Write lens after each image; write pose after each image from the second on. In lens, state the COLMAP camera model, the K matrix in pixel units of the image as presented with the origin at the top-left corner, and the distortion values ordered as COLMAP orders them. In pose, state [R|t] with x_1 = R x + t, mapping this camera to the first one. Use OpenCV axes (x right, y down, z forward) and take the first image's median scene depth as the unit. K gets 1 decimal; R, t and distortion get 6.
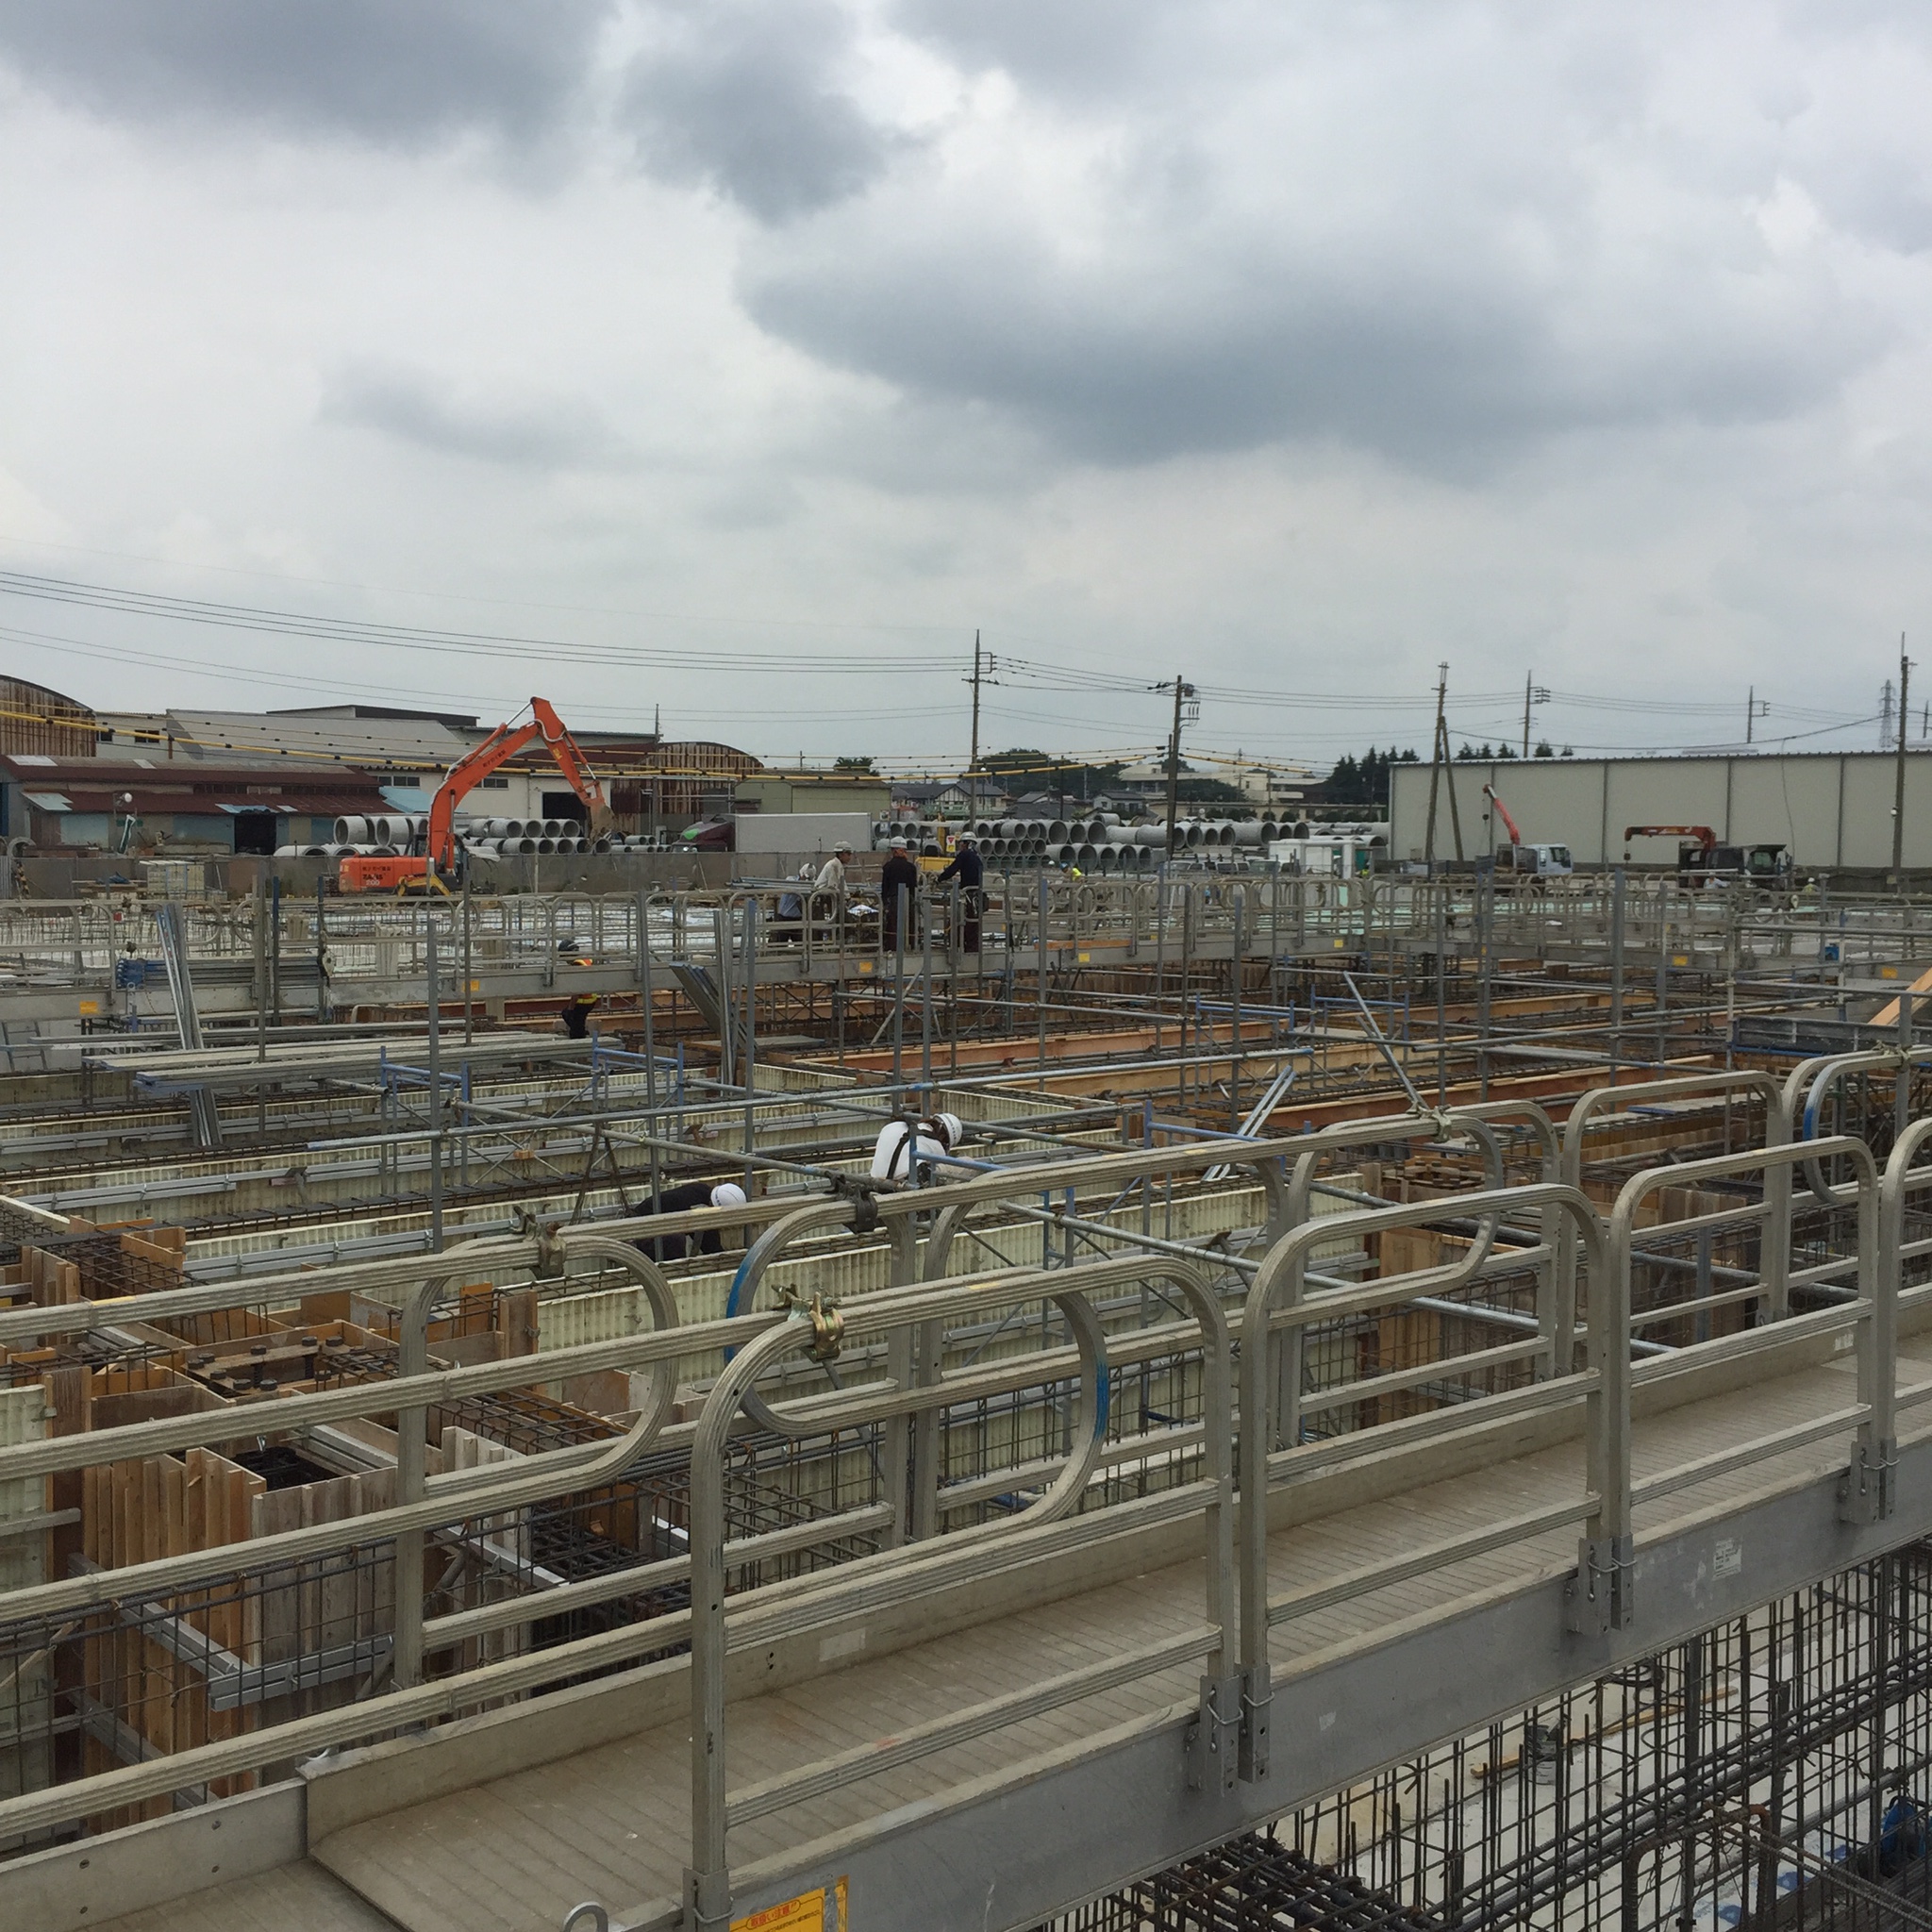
lens RADIAL K [[2244.9, 0, 968.2], [0, 2244.9, 972.2], [0, 0, 1]] dist [0.037287, 0.000000]
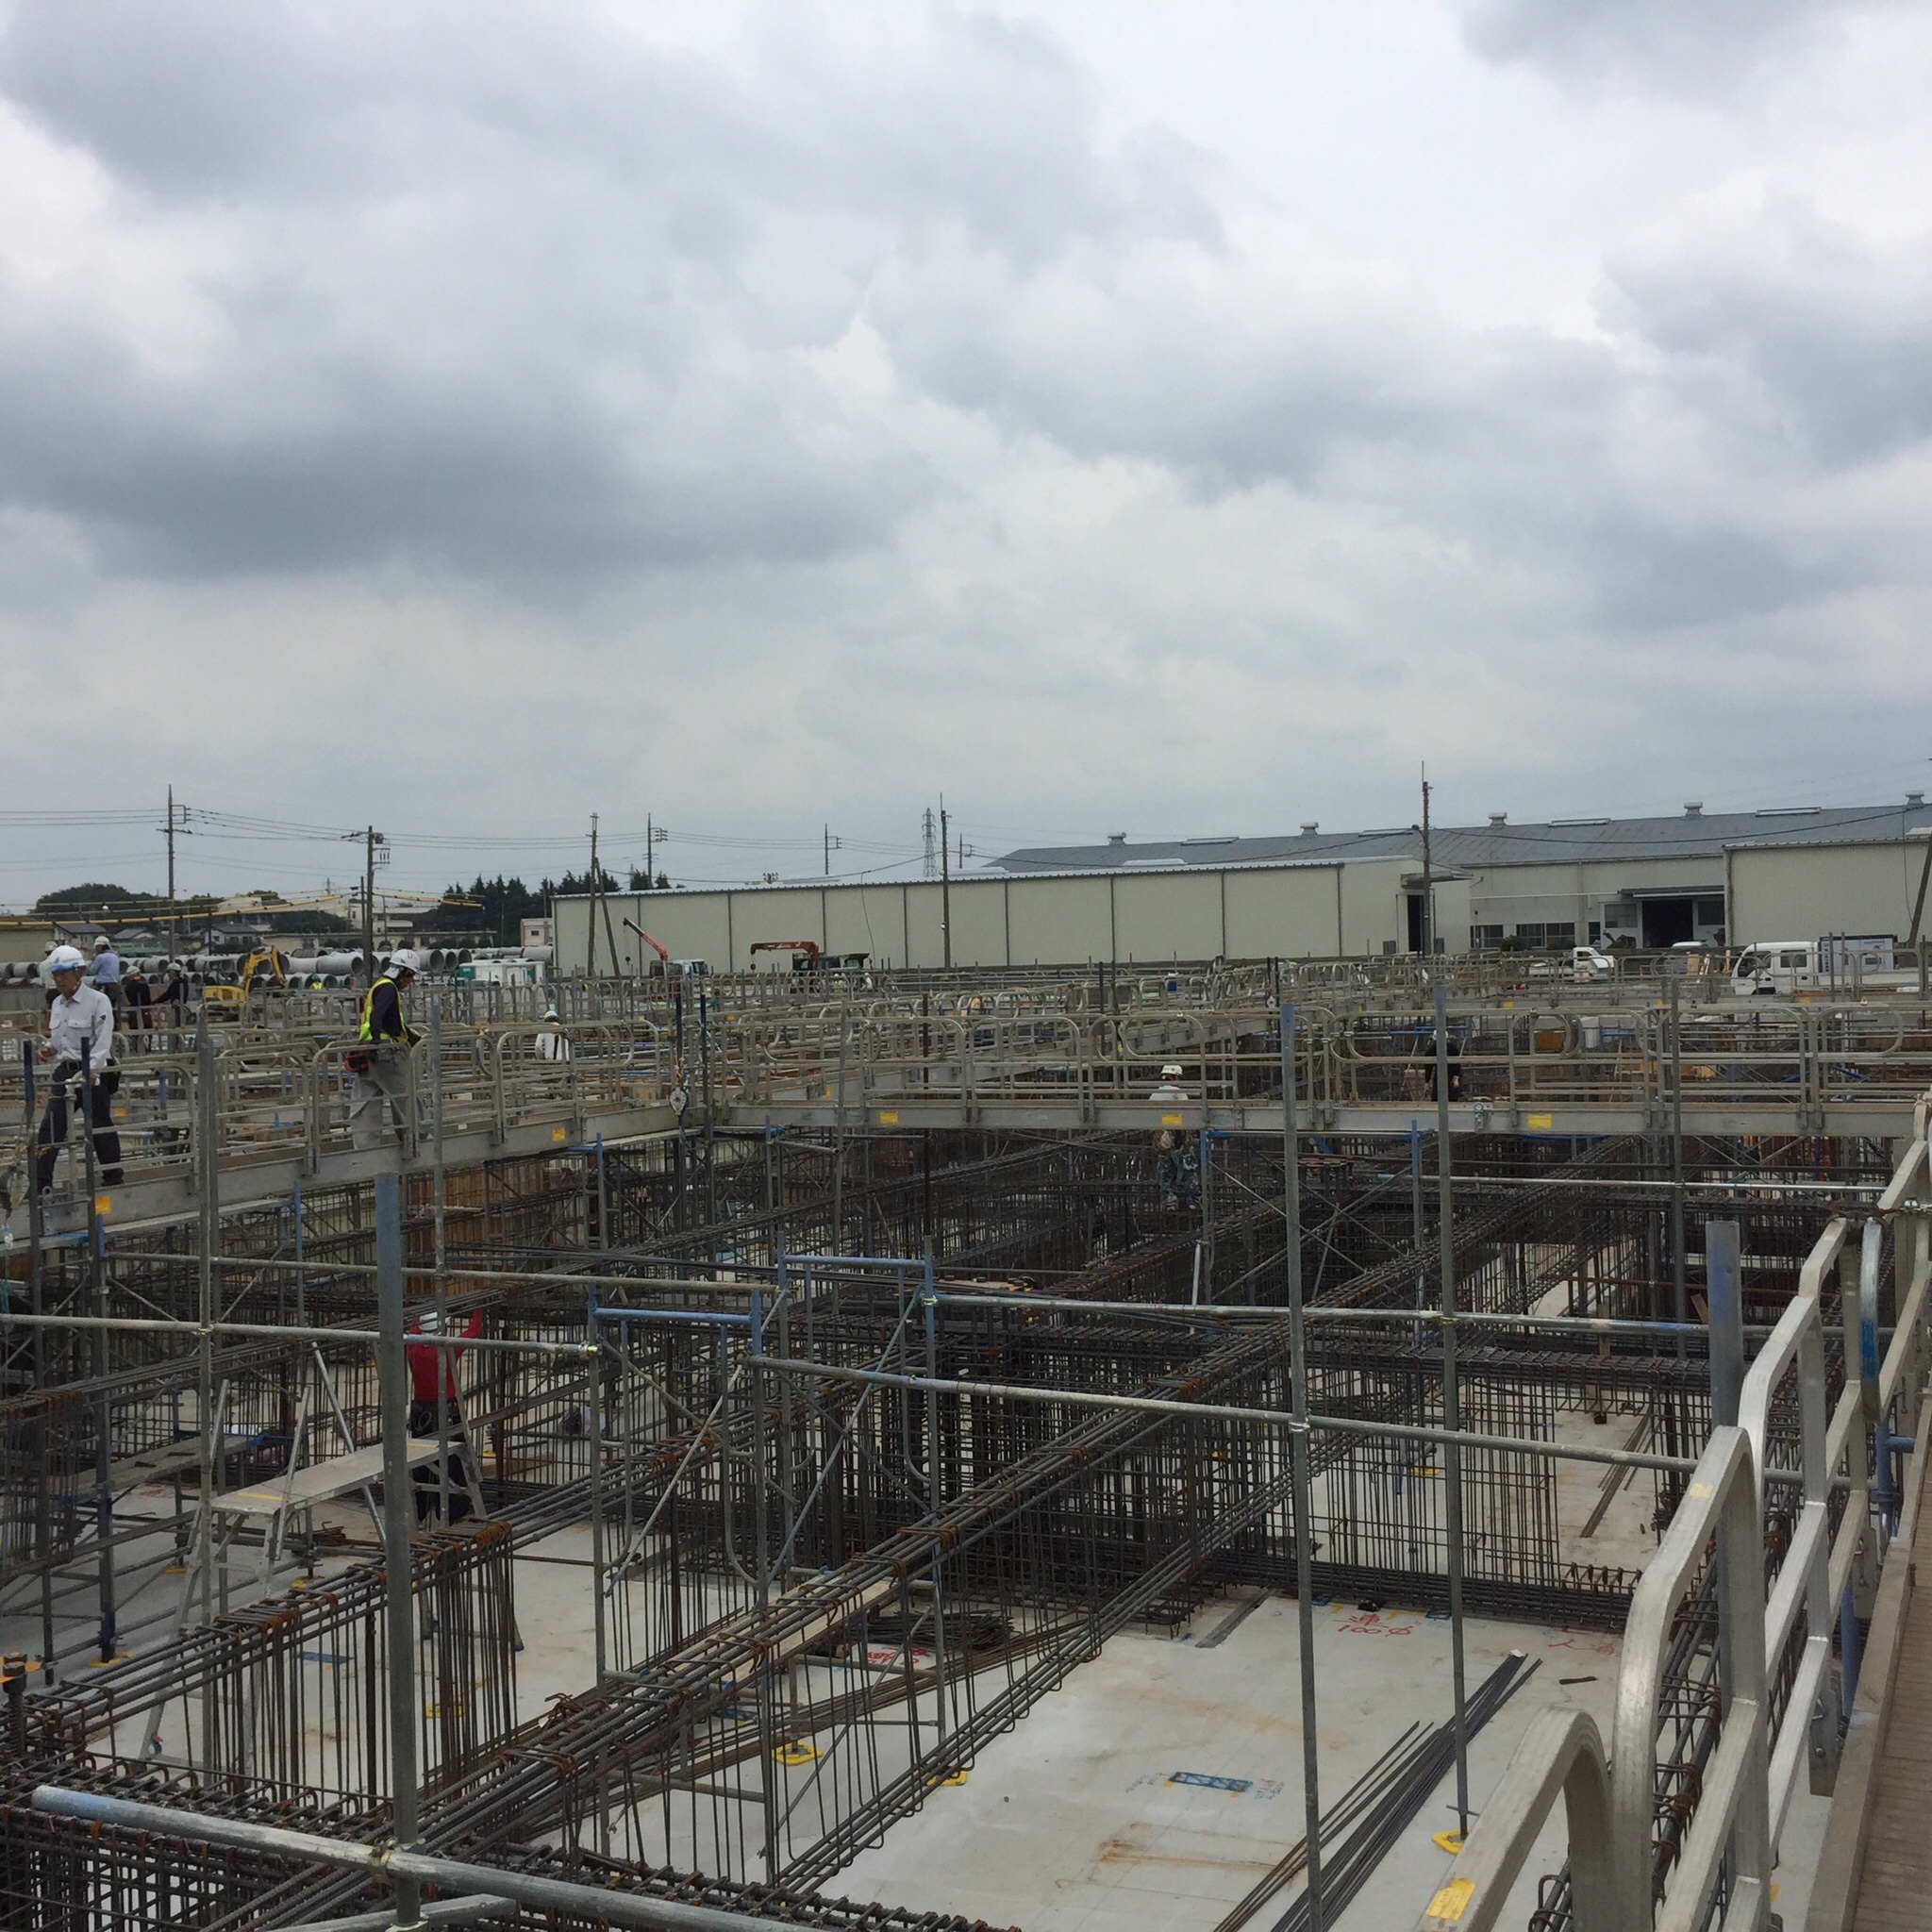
lens RADIAL K [[2244.9, 0, 966.0], [0, 2244.9, 963.5], [0, 0, 1]] dist [0.037287, 0.000000]
pose [[0.920769, -0.035913, 0.388451, -0.083384], [0.058826, 0.997149, -0.047251, 0.012815], [-0.385646, 0.066359, 0.920257, -0.199535]]
